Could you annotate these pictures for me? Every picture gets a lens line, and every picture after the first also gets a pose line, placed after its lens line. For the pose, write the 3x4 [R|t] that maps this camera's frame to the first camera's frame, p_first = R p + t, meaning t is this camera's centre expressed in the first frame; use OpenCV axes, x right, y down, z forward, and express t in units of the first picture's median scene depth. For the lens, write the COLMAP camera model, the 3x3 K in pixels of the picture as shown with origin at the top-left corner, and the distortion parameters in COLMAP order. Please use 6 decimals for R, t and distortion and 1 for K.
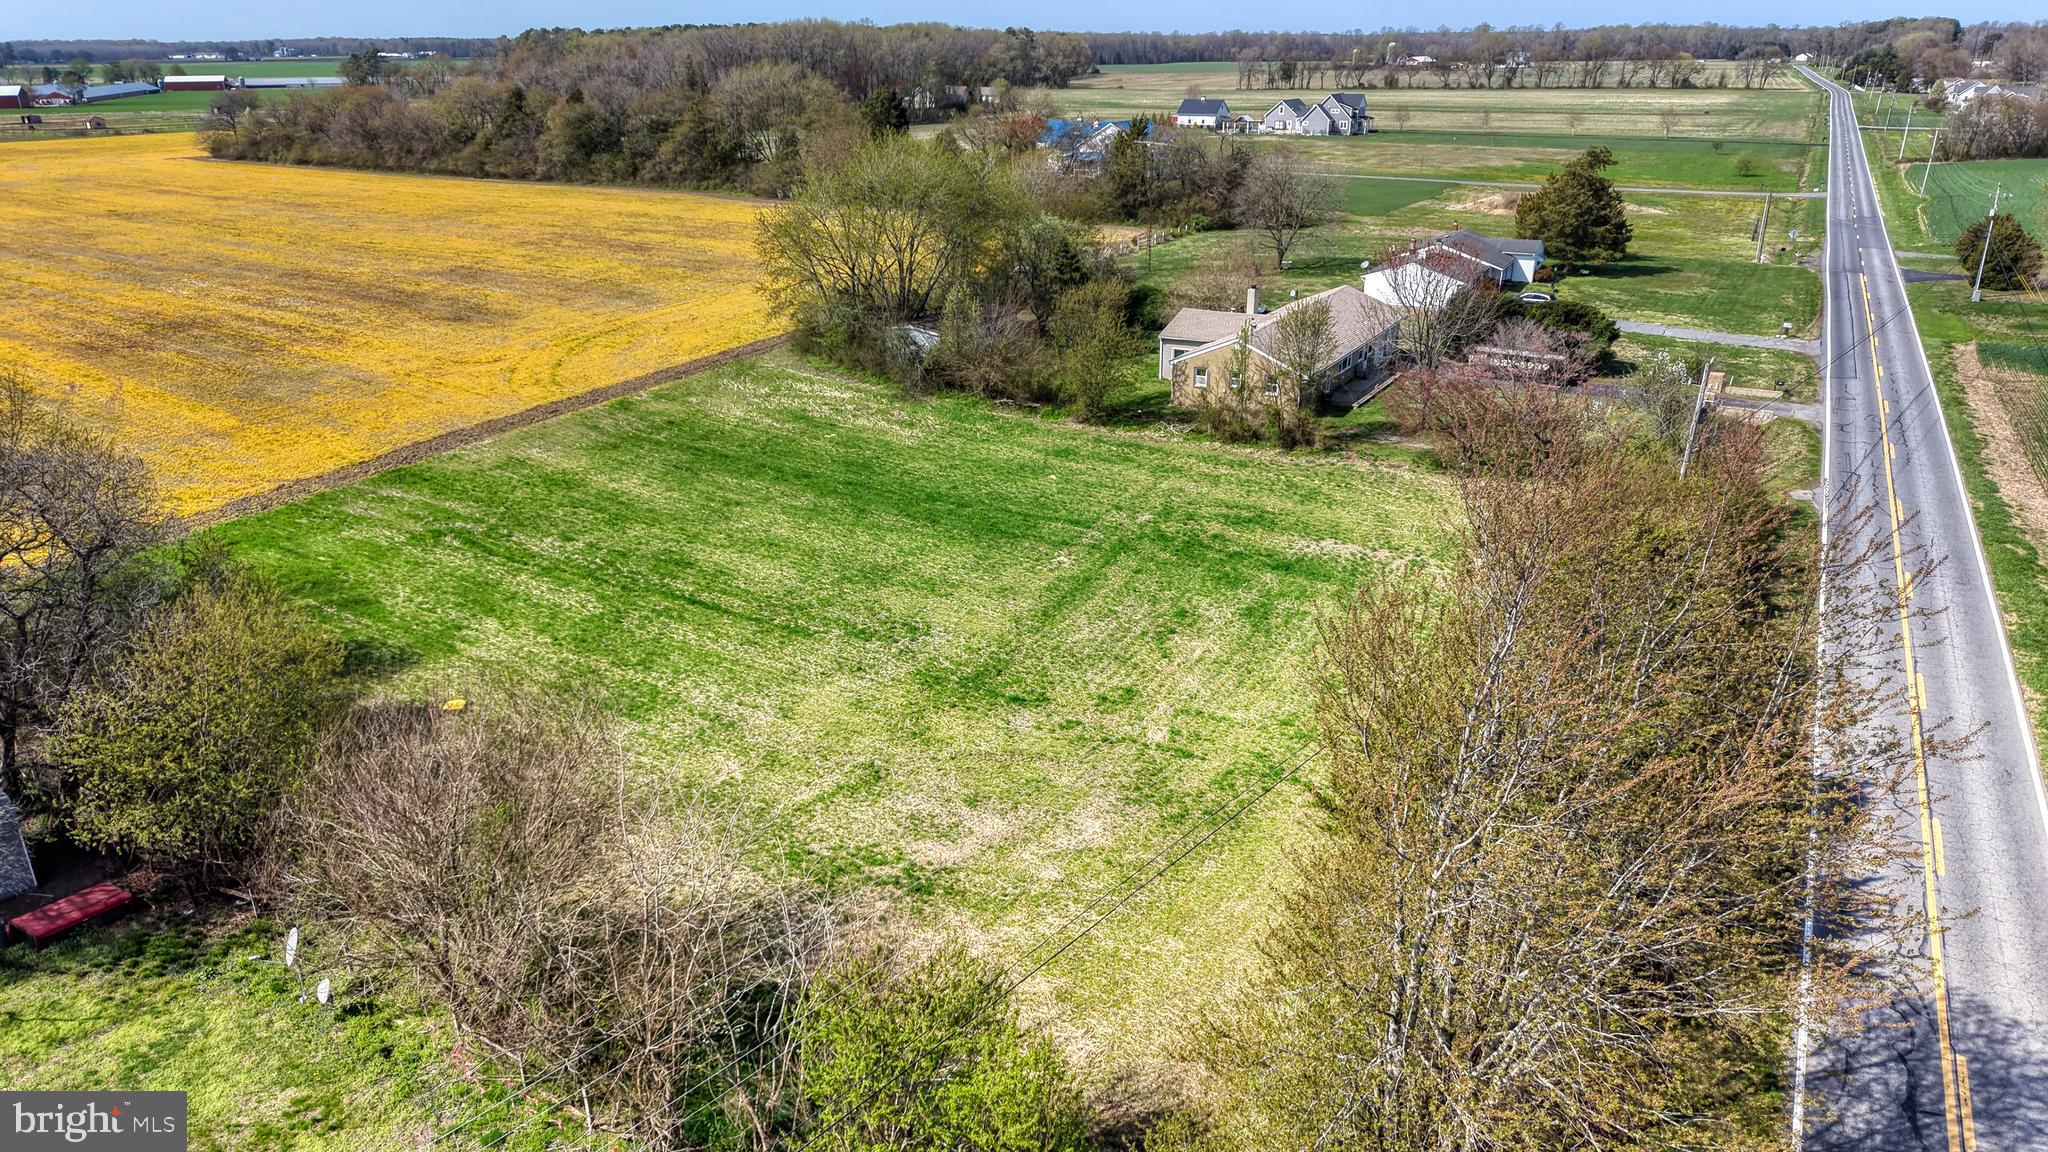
lens RADIAL K [[1381.3, 0, 1026.7], [0, 1381.3, 575.2], [0, 0, 1]] dist [0.052265, -0.054003]
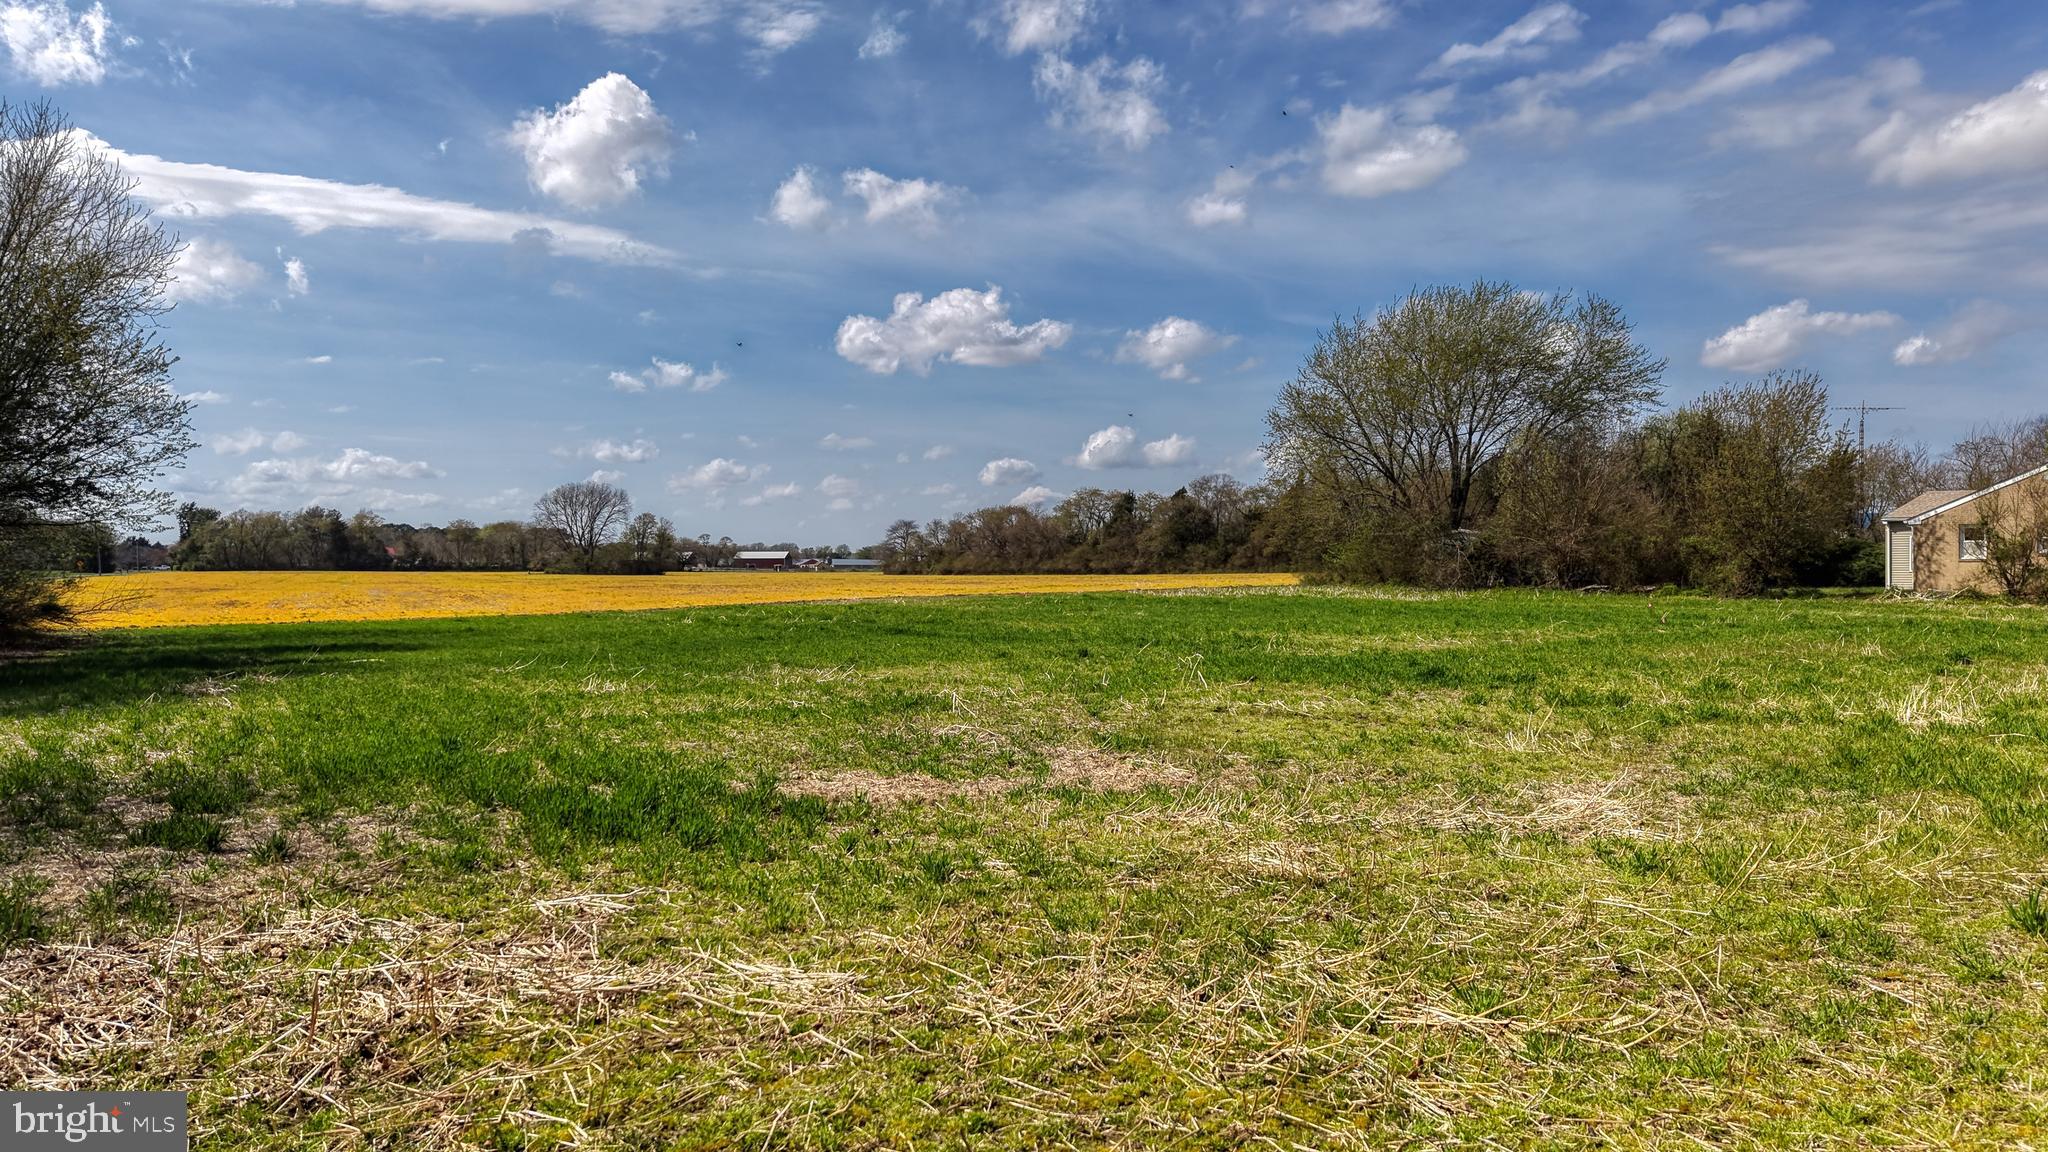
lens RADIAL K [[1381.3, 0, 1021.3], [0, 1381.3, 579.4], [0, 0, 1]] dist [0.052265, -0.054003]
pose [[0.899625, 0.009620, -0.436557, 0.038512], [-0.158060, 0.939136, -0.305025, 0.153899], [0.407052, 0.343410, 0.846391, 0.540821]]
